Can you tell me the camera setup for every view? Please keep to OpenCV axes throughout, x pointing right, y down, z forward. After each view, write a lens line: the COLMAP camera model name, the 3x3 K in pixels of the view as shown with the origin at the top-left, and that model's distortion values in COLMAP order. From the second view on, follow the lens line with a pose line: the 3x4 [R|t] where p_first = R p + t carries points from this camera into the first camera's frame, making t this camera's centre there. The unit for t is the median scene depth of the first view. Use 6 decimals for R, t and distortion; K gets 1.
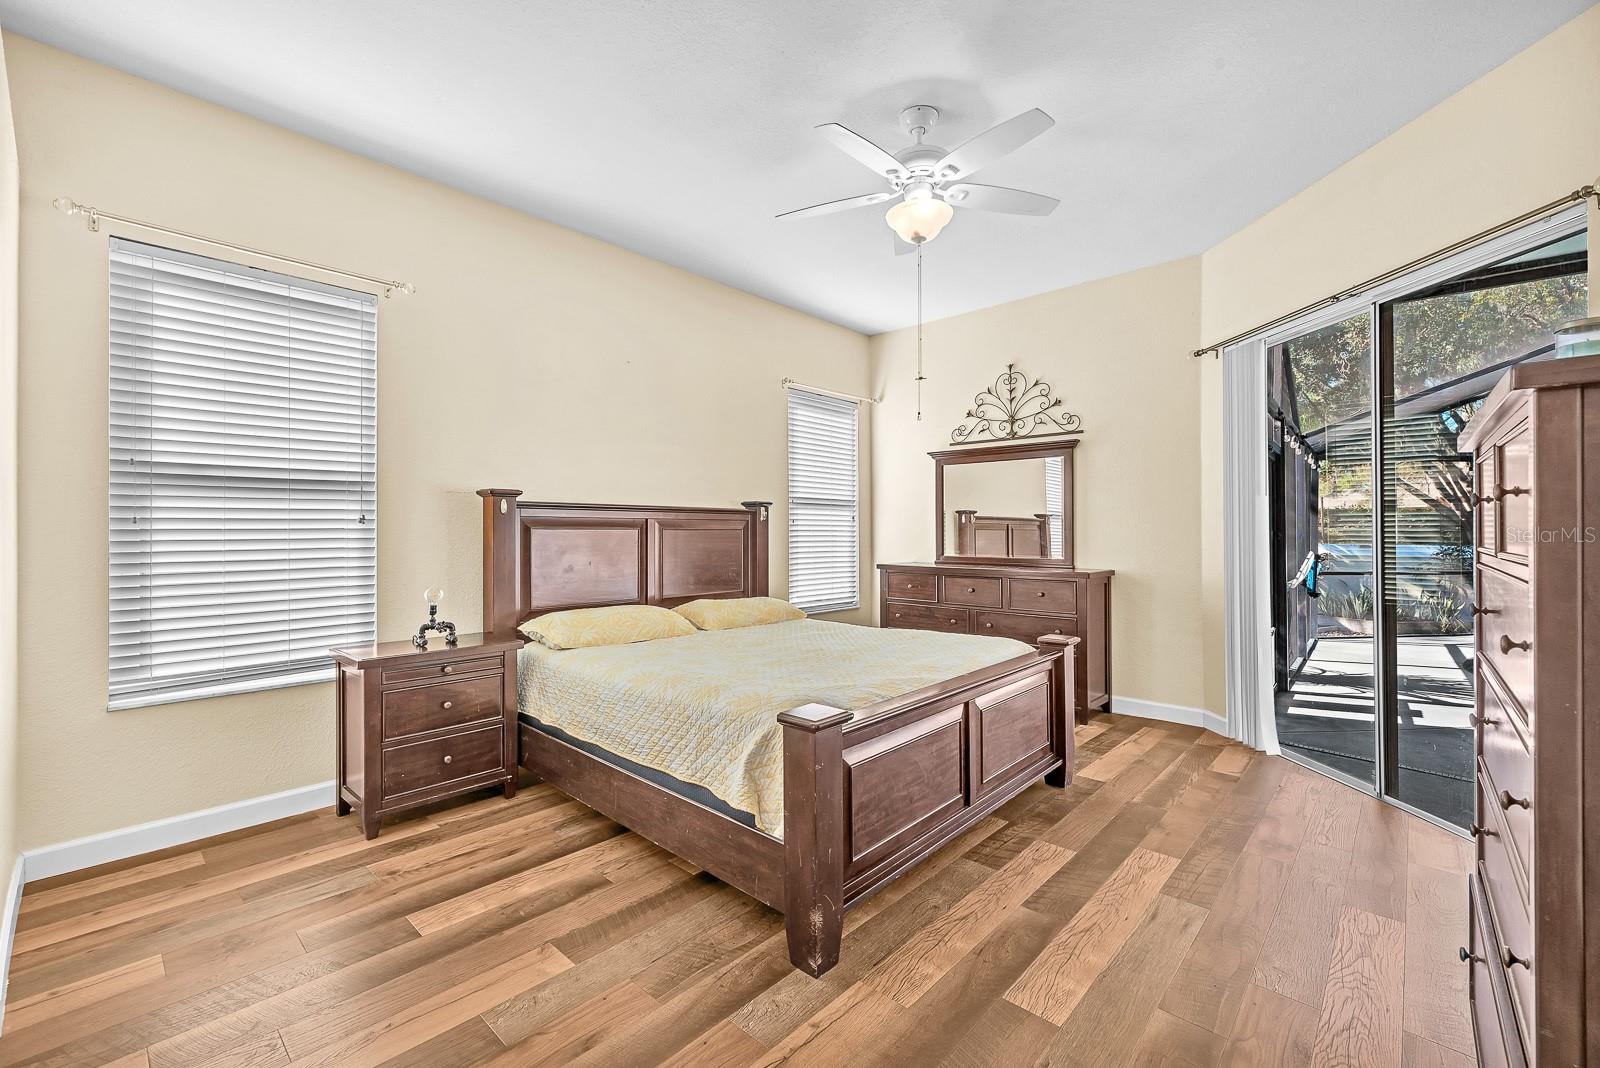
lens RADIAL K [[658.4, 0, 789.5], [0, 658.4, 534.3], [0, 0, 1]] dist [0.000179, -0.000051]
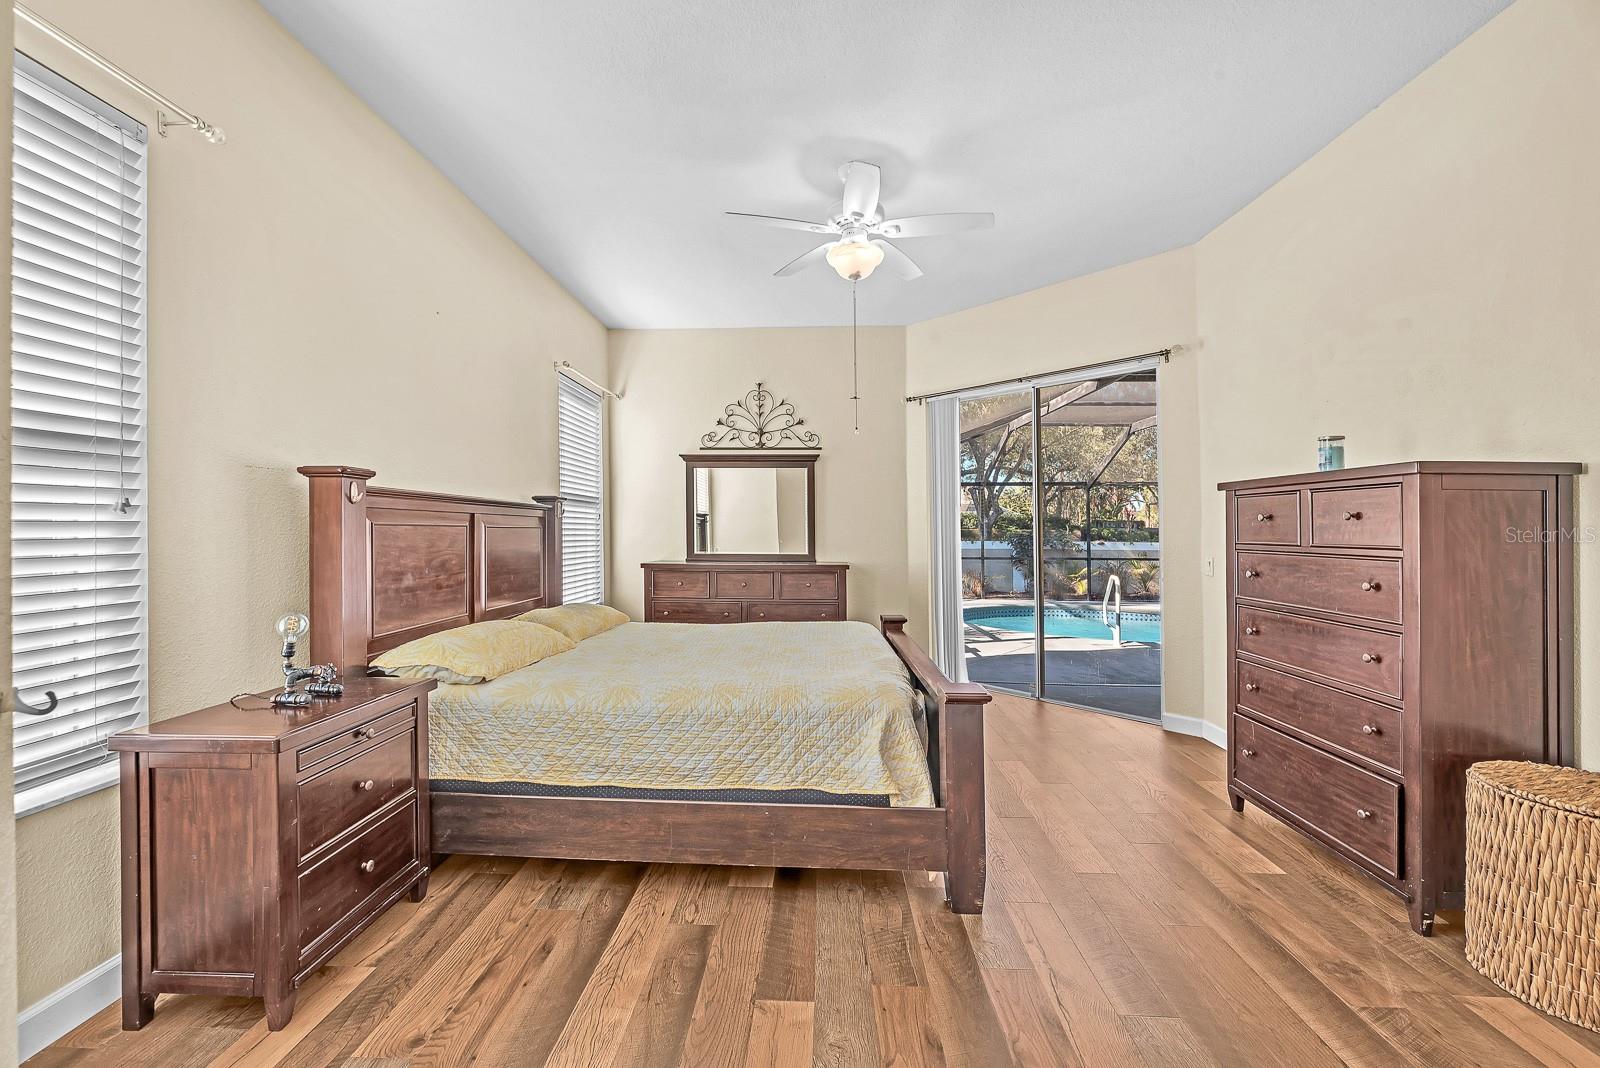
lens RADIAL K [[646.3, 0, 792.5], [0, 646.3, 525.0], [0, 0, 1]] dist [-0.000830, -0.000350]
pose [[0.767047, 0.010365, 0.641507, -0.392976], [-0.002992, 0.999916, -0.012579, -0.000300], [-0.641584, 0.007729, 0.767014, 0.135101]]
